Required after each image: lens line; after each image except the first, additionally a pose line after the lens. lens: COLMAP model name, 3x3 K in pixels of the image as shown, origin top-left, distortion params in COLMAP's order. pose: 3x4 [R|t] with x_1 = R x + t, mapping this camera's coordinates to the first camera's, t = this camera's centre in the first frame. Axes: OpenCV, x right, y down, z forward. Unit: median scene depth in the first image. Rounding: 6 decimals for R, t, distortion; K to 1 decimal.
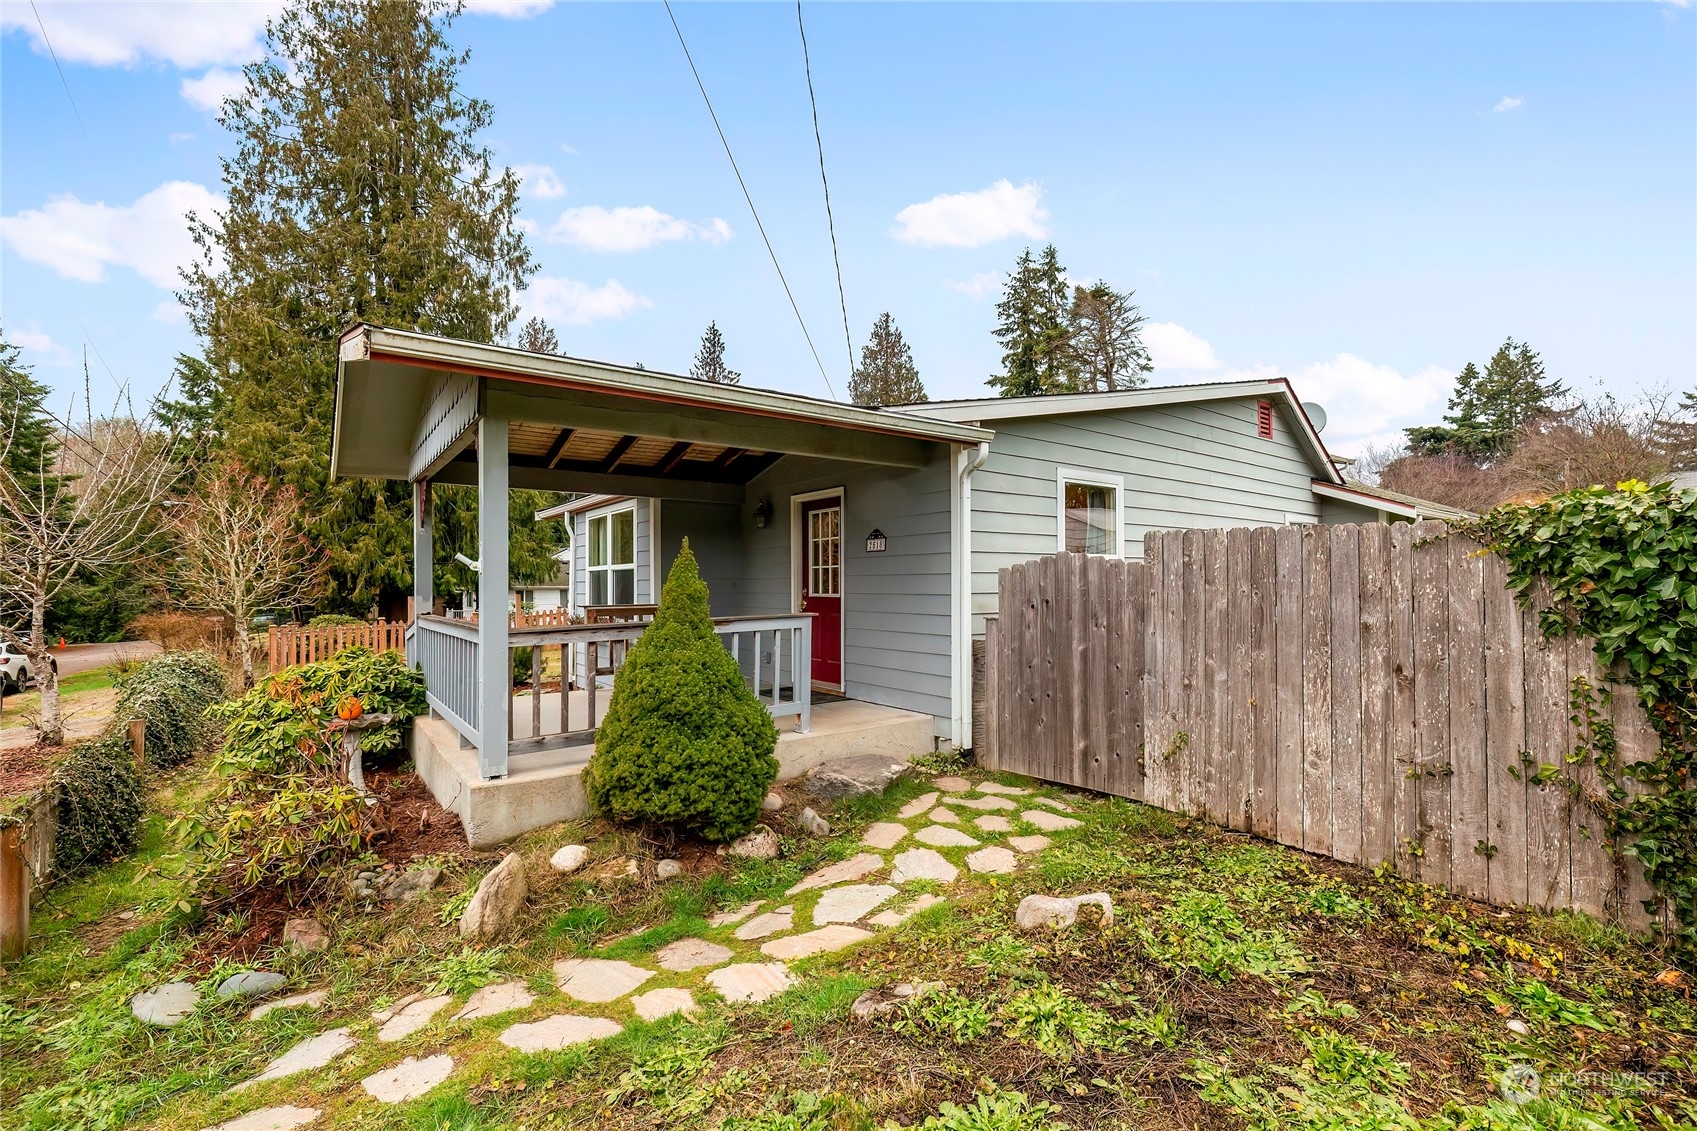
lens RADIAL K [[746.4, 0, 842.4], [0, 746.4, 565.4], [0, 0, 1]] dist [0.000054, -0.000195]
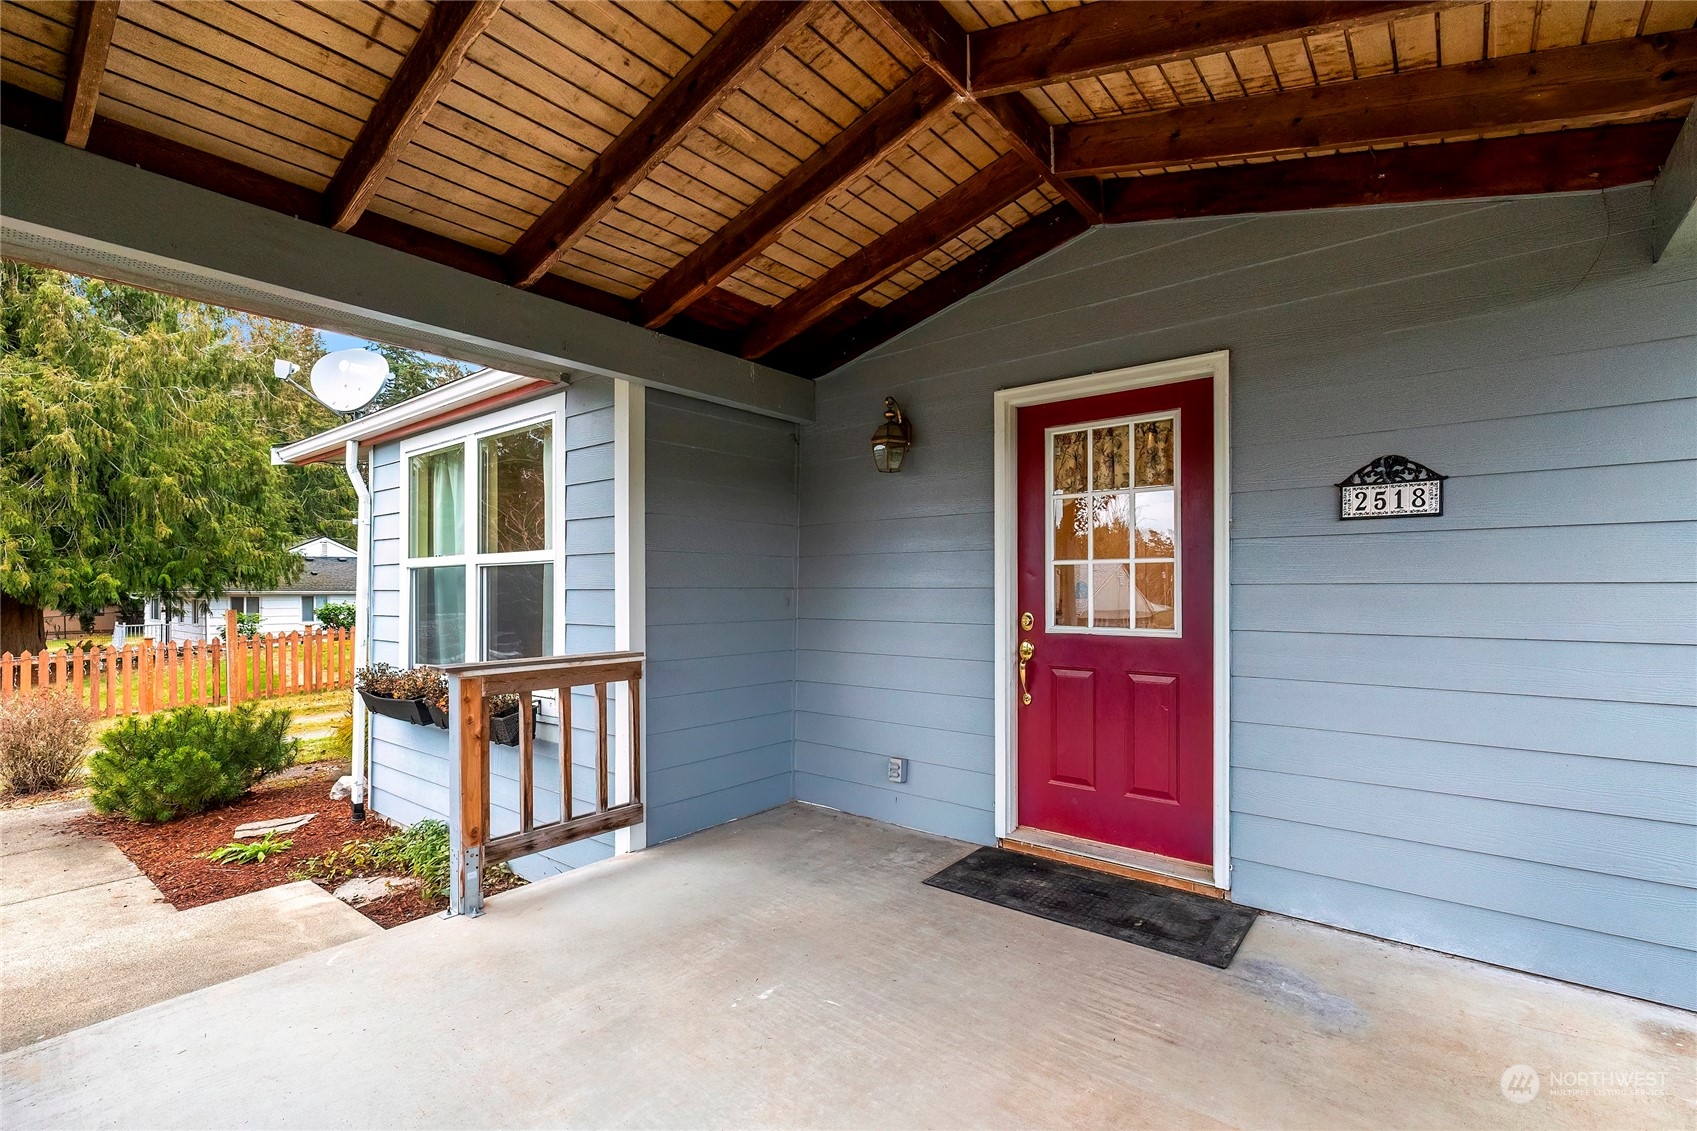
lens RADIAL K [[754.7, 0, 849.0], [0, 754.7, 571.5], [0, 0, 1]] dist [0.000389, -0.000176]
pose [[0.963275, 0.008854, 0.268371, -0.252250], [-0.009738, 0.999951, 0.001966, 0.007504], [-0.268341, -0.004507, 0.963314, 0.595251]]
